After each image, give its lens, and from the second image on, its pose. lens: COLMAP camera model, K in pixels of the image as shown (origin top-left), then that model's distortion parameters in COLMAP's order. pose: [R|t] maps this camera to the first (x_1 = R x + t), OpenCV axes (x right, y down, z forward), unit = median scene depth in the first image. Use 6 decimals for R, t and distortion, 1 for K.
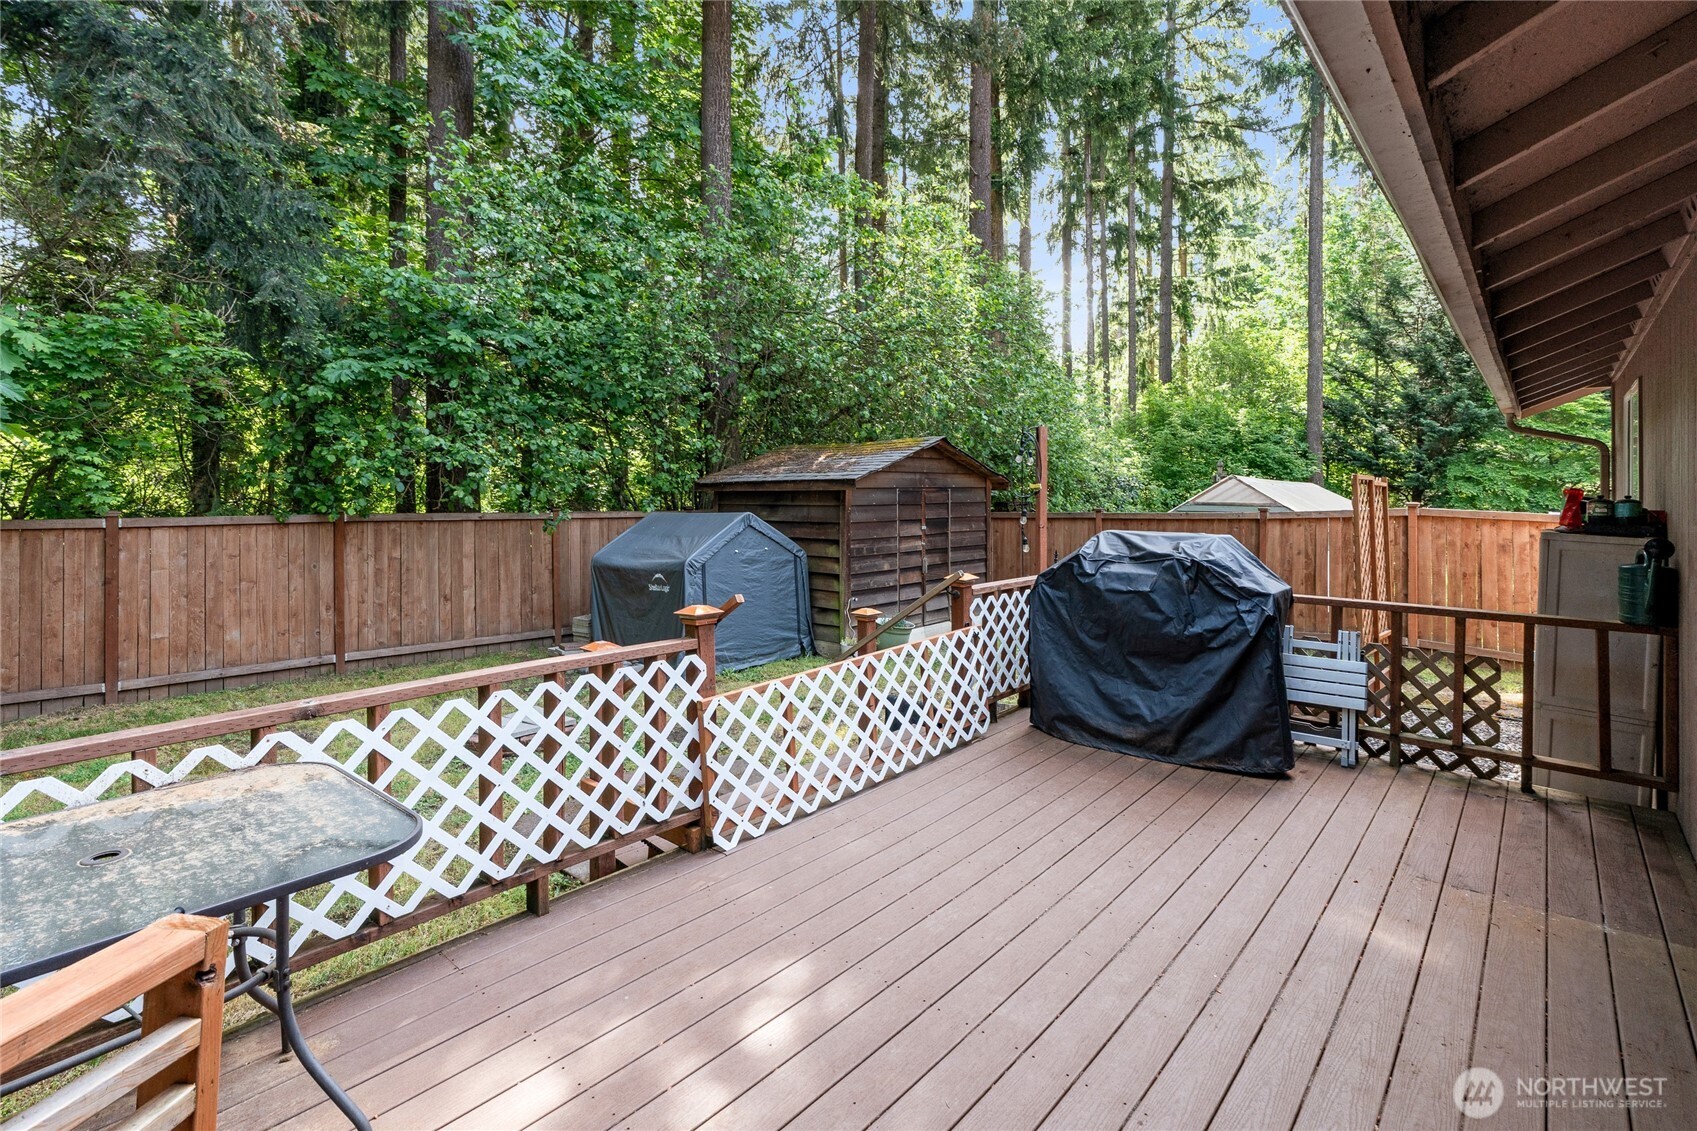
lens RADIAL K [[789.9, 0, 849.3], [0, 789.9, 533.1], [0, 0, 1]] dist [-0.023692, 0.000337]
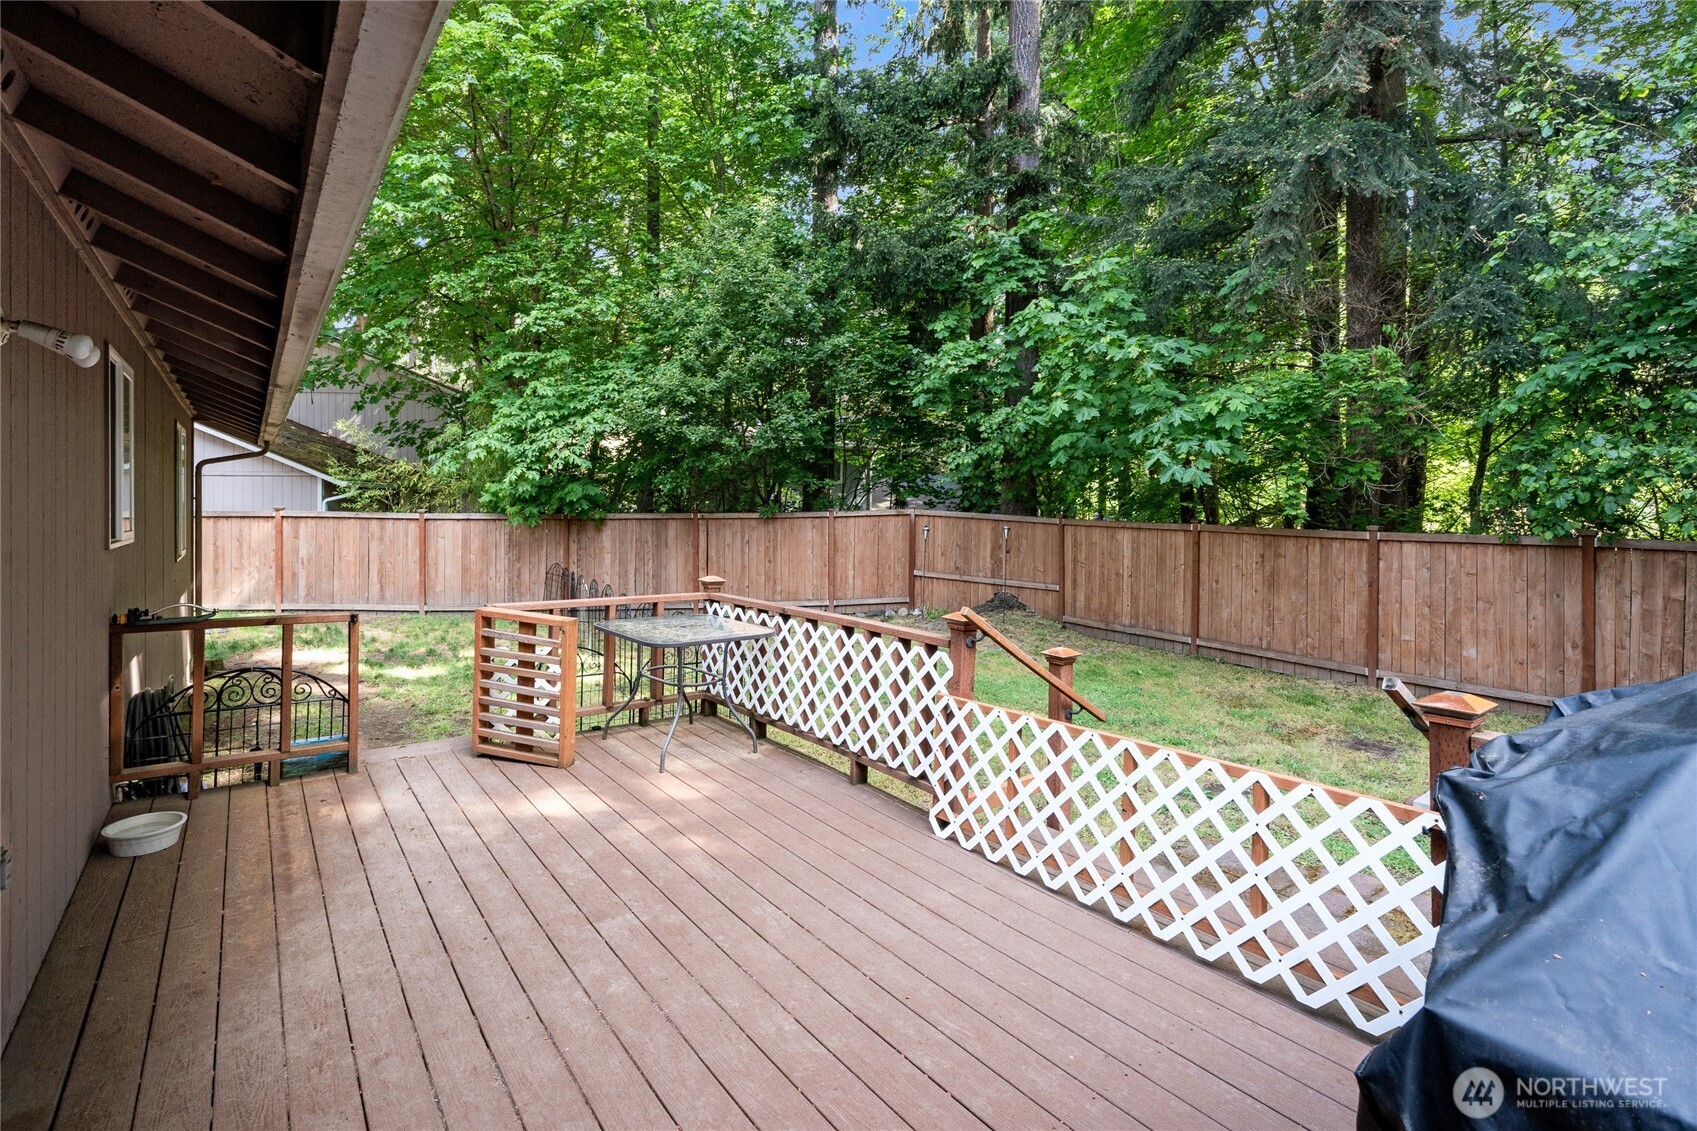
lens RADIAL K [[772.6, 0, 851.0], [0, 772.6, 505.6], [0, 0, 1]] dist [0.001367, -0.000043]
pose [[-0.176174, 0.001175, -0.984358, 0.827982], [-0.058541, 0.998217, 0.011669, -0.058236], [0.982617, 0.059681, -0.175791, 0.923830]]
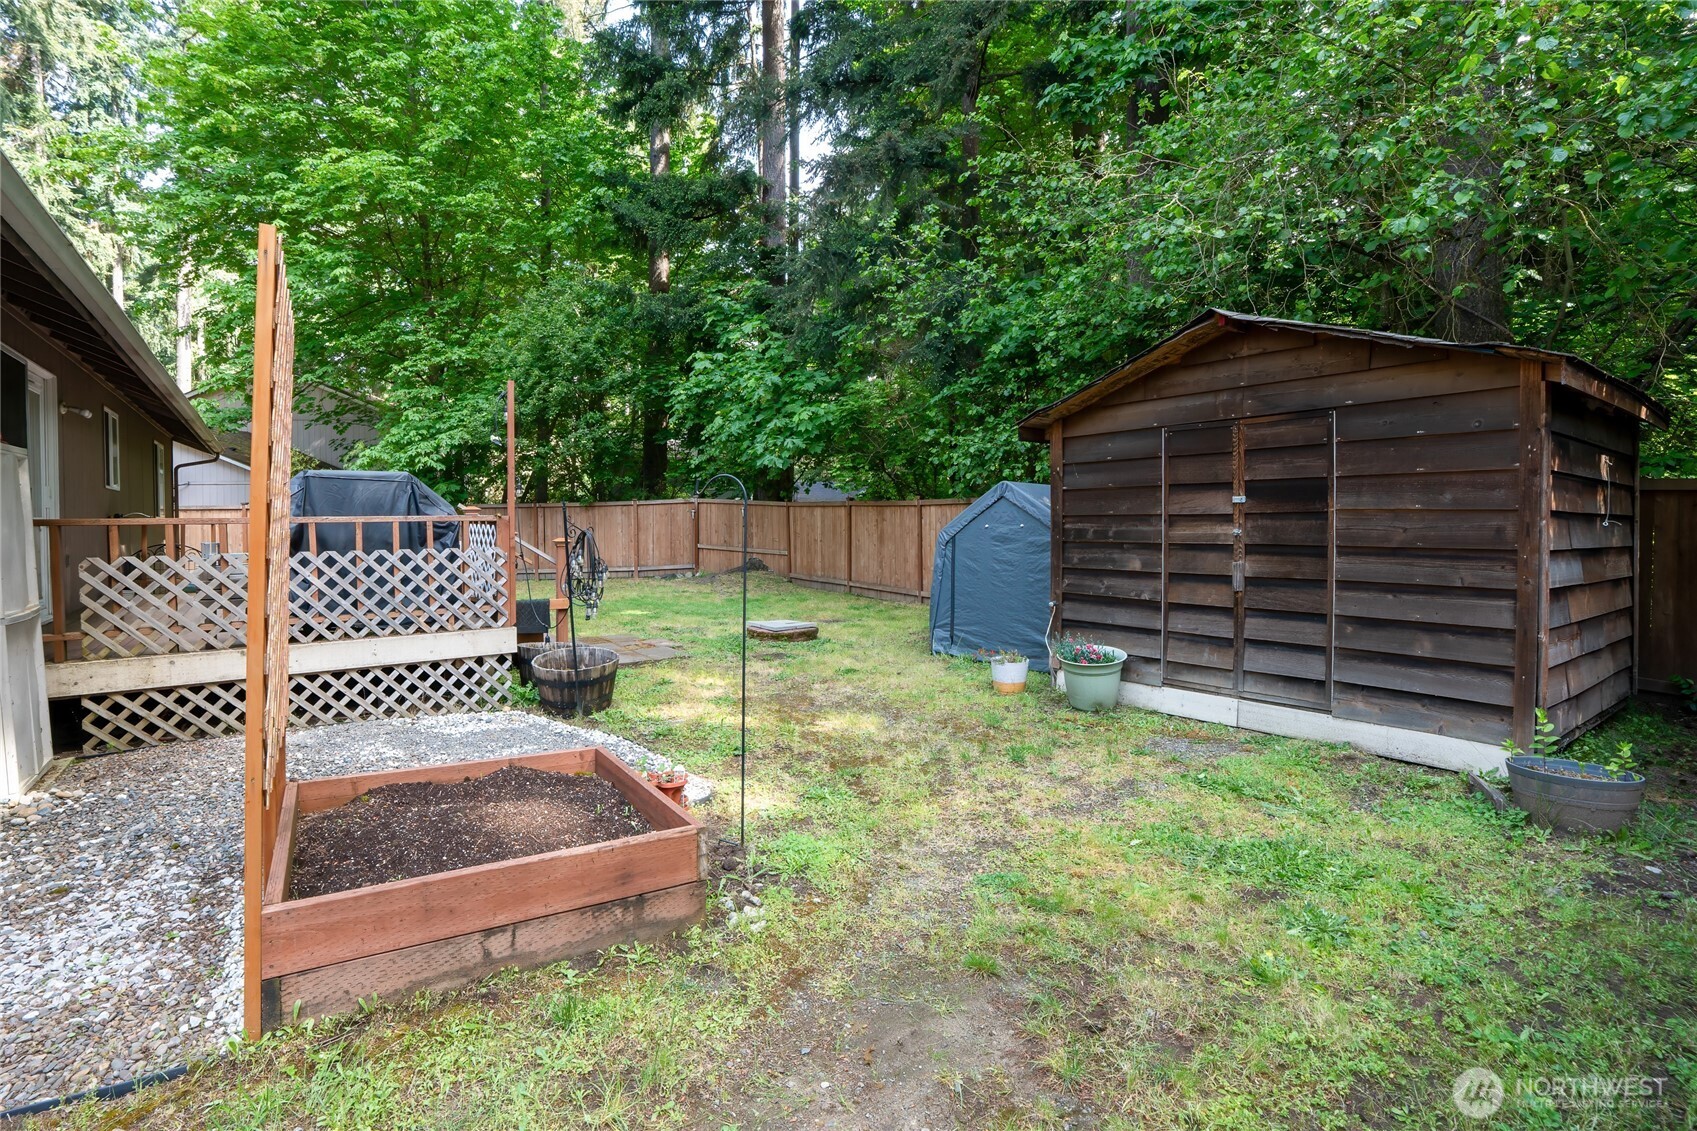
lens RADIAL K [[789.9, 0, 849.3], [0, 789.9, 533.1], [0, 0, 1]] dist [-0.023692, 0.000337]
pose [[-0.211896, 0.014530, -0.977184, 1.960449], [-0.046021, 0.998632, 0.024829, 0.041341], [0.976208, 0.050232, -0.210937, 2.714331]]
